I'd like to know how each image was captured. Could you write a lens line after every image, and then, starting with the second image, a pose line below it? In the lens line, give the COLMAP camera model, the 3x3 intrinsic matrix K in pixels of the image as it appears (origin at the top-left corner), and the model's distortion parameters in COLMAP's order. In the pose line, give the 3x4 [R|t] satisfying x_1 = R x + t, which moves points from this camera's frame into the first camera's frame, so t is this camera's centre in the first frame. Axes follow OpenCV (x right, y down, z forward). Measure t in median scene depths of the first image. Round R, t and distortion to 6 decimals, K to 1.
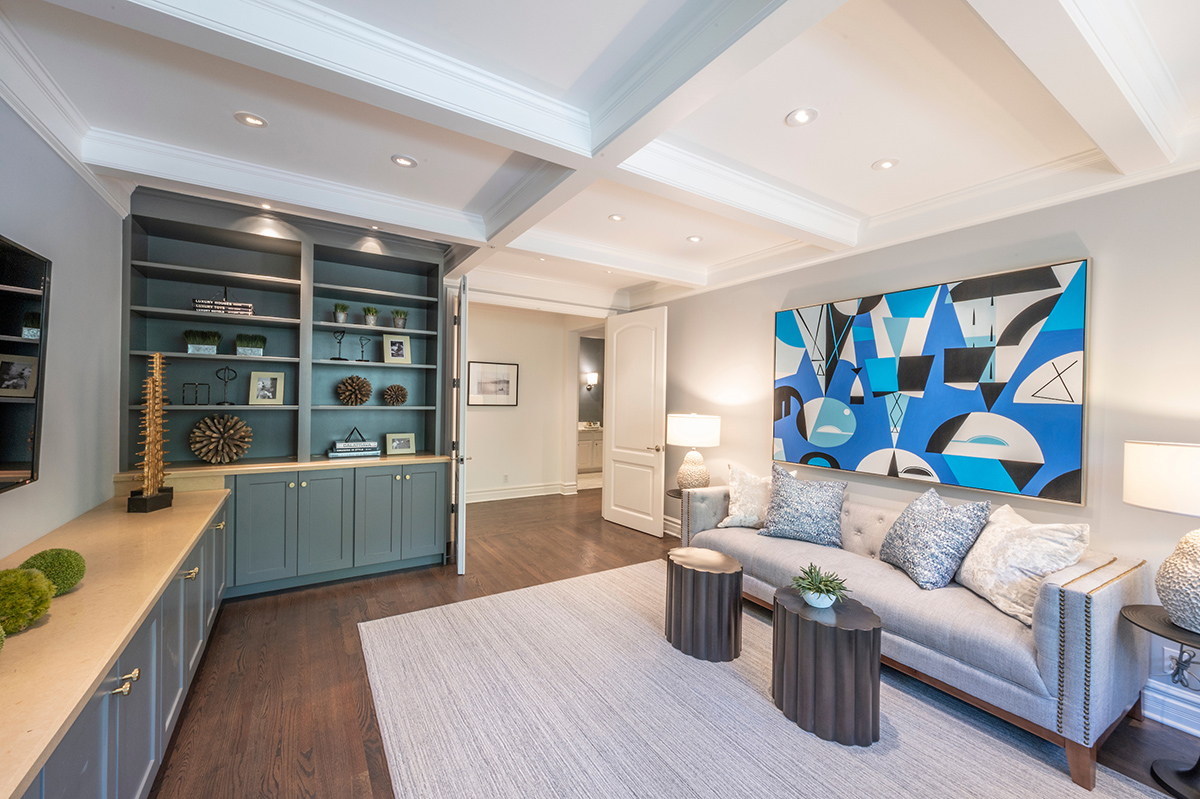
lens RADIAL K [[471.9, 0, 600.0], [0, 471.9, 399.5], [0, 0, 1]] dist [0.001174, 0.000102]
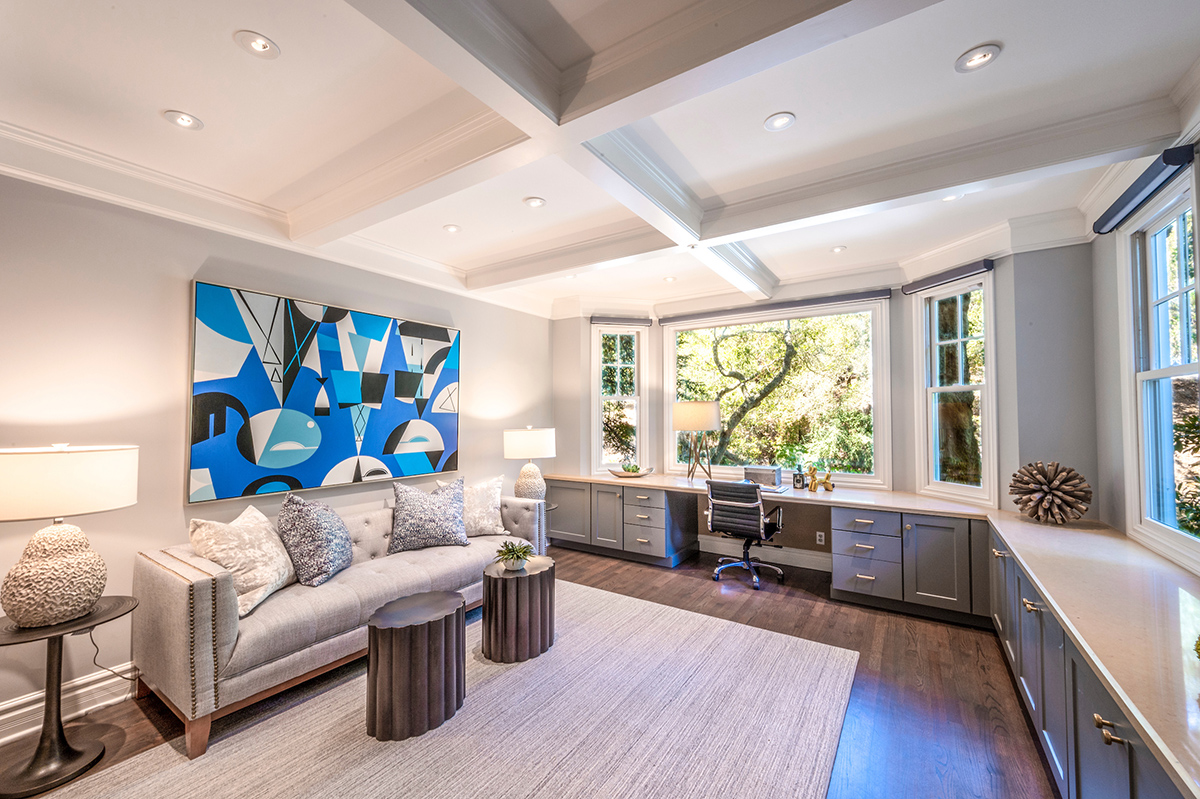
lens RADIAL K [[471.9, 0, 600.0], [0, 471.9, 399.5], [0, 0, 1]] dist [0.001174, 0.000102]
pose [[-0.408505, 0.012228, 0.912674, -0.590283], [-0.004371, 0.999873, -0.015353, -0.011489], [-0.912746, -0.010261, -0.408399, 0.933187]]
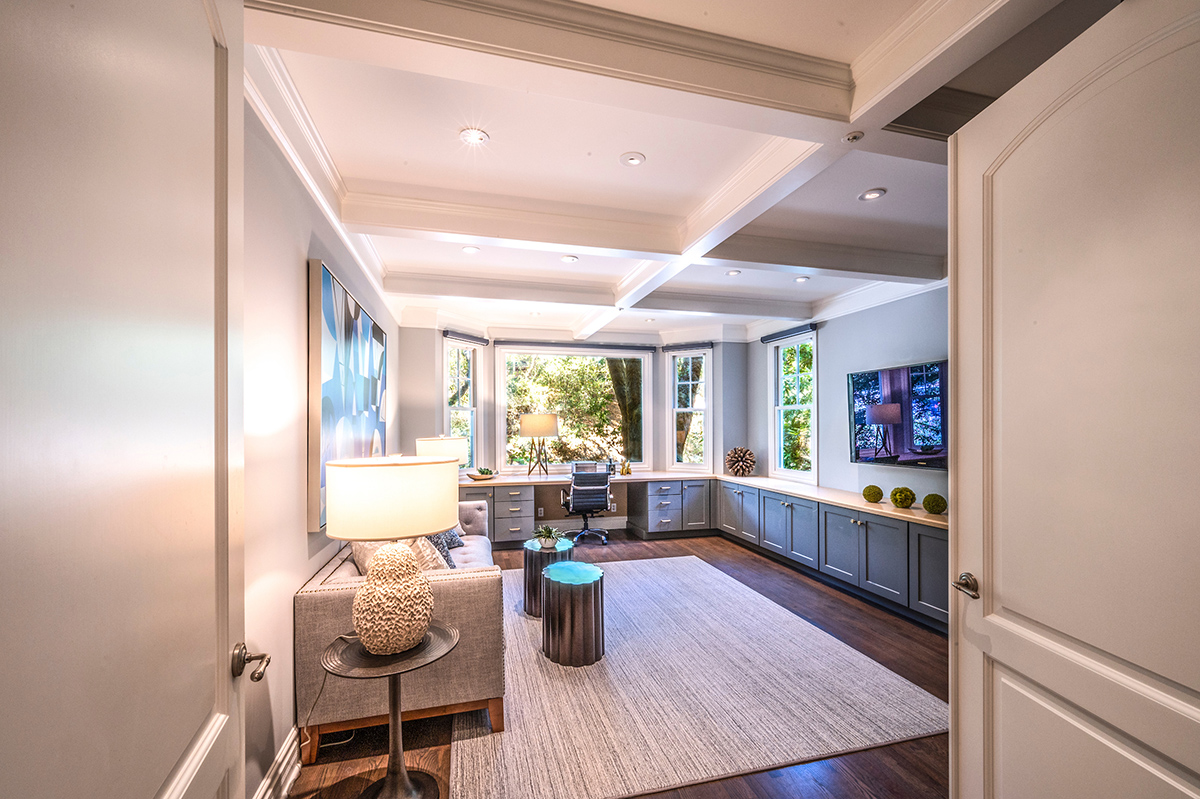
lens RADIAL K [[483.3, 0, 594.7], [0, 483.3, 423.7], [0, 0, 1]] dist [0.000232, 0.000019]
pose [[-0.953342, -0.016847, 0.301423, -0.134584], [-0.015985, 0.999858, 0.005326, -0.004285], [-0.301470, 0.000259, -0.953476, 1.800666]]
